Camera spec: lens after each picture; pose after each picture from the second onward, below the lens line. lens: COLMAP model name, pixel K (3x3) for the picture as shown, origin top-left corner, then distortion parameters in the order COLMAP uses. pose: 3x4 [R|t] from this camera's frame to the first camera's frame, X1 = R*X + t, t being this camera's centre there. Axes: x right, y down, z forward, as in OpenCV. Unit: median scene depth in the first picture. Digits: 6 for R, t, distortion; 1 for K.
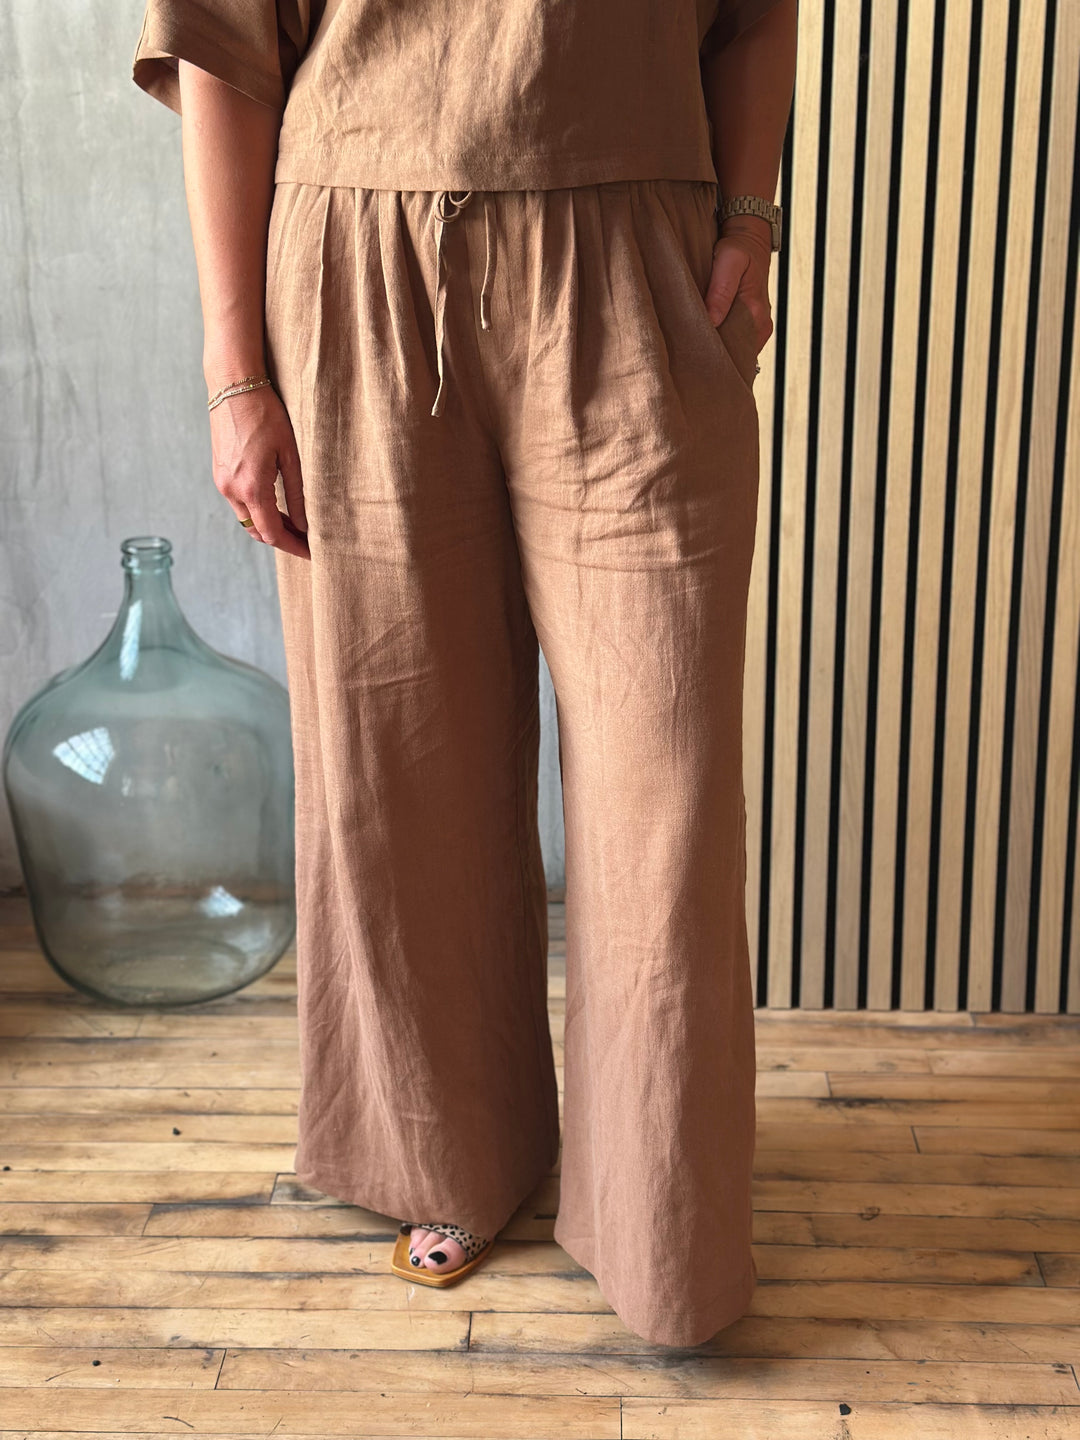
lens RADIAL K [[1986.6, 0, 541.4], [0, 1986.6, 744.4], [0, 0, 1]] dist [0.219190, -0.524112]
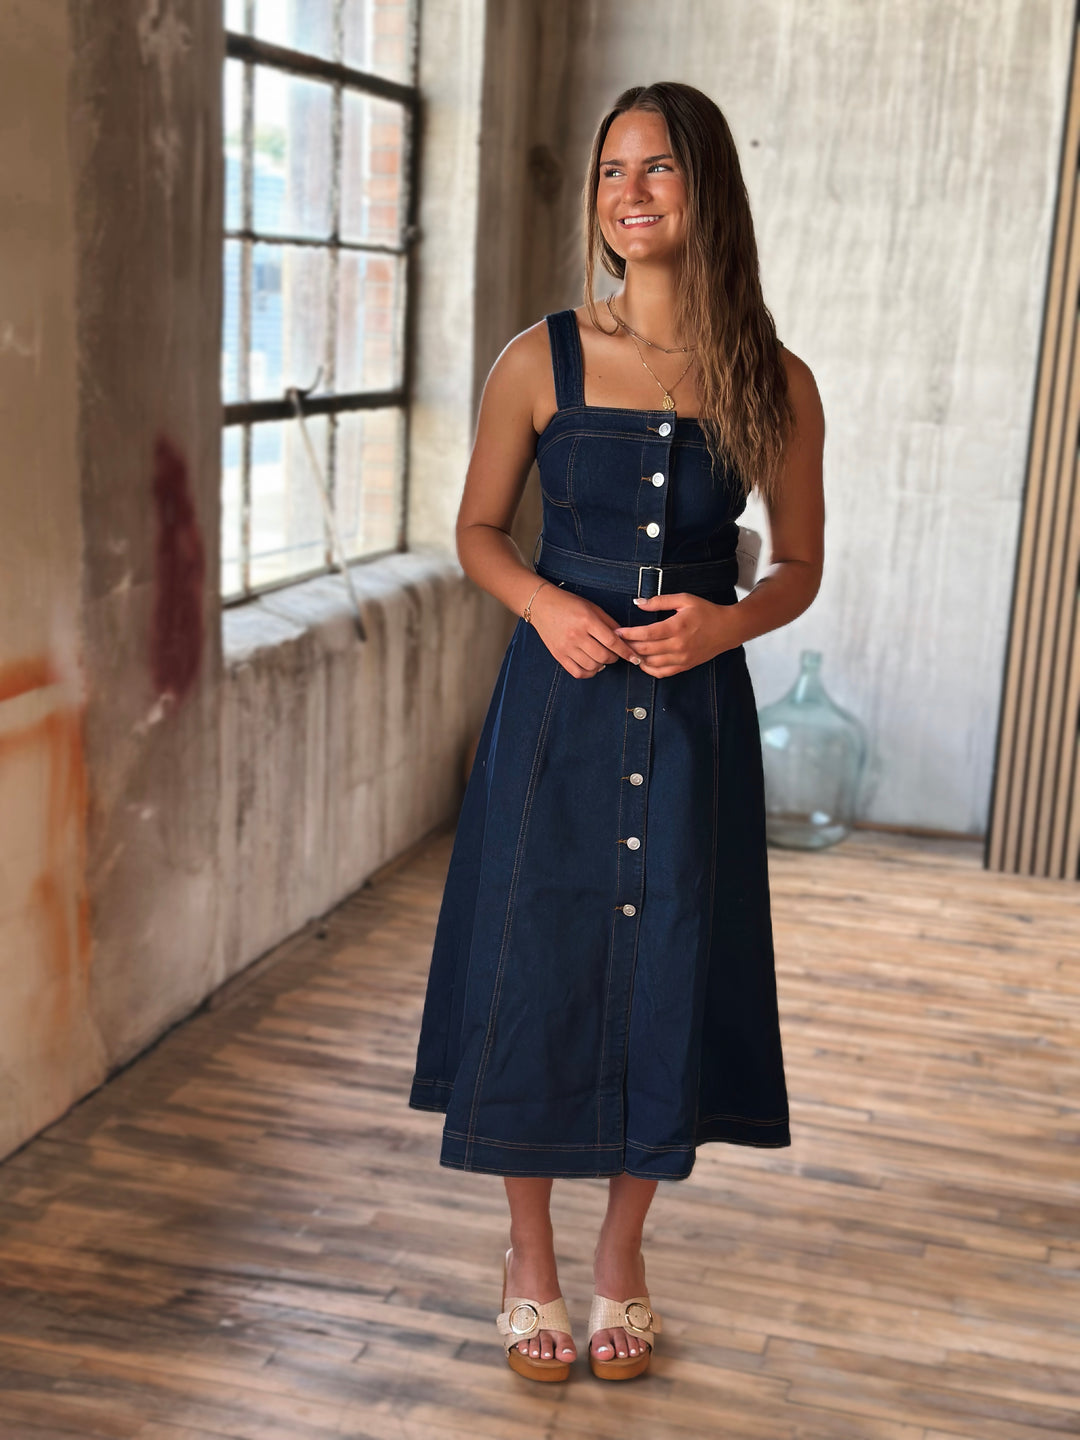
lens RADIAL K [[1986.6, 0, 541.4], [0, 1986.6, 744.4], [0, 0, 1]] dist [0.219190, -0.524112]
pose [[0.969827, 0.092821, -0.225433, 0.043985], [-0.120368, 0.986428, -0.111677, 0.348535], [0.212007, 0.135442, 0.967837, -1.522657]]
